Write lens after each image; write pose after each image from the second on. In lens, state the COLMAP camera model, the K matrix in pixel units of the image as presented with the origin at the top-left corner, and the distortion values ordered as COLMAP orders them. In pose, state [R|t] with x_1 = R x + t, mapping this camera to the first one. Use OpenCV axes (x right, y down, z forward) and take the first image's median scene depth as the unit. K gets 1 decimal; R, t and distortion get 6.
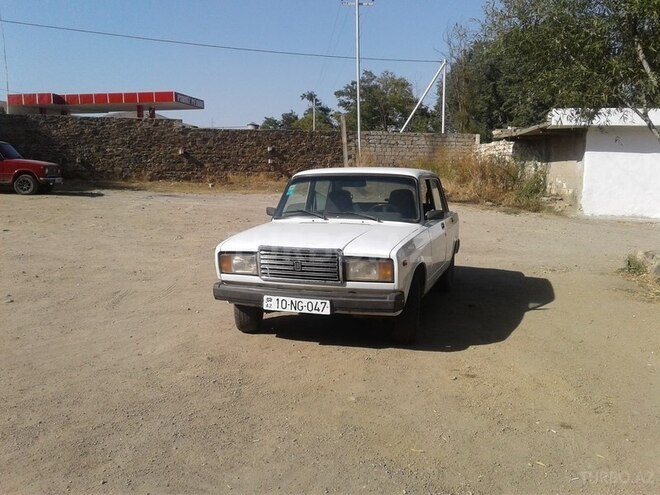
lens RADIAL K [[607.9, 0, 330.0], [0, 607.9, 247.5], [0, 0, 1]] dist [0.130377, -0.204639]
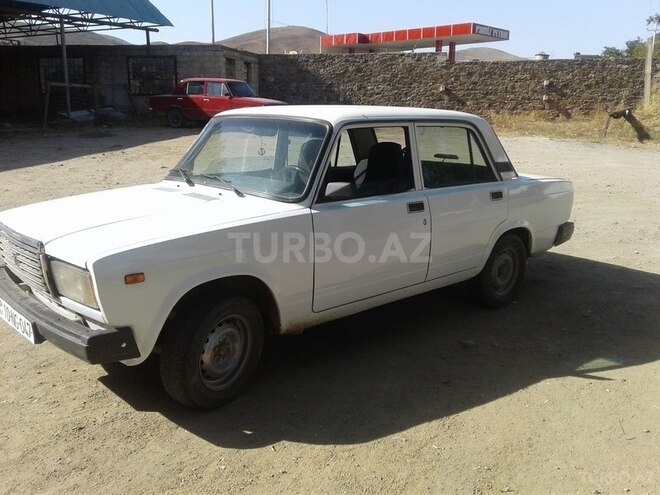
lens RADIAL K [[607.9, 0, 330.0], [0, 607.9, 247.5], [0, 0, 1]] dist [0.130377, -0.204639]
pose [[0.869420, 0.117684, -0.479853, 0.083547], [-0.070639, 0.990849, 0.115018, -0.012391], [0.488998, -0.066102, 0.869777, 0.091702]]
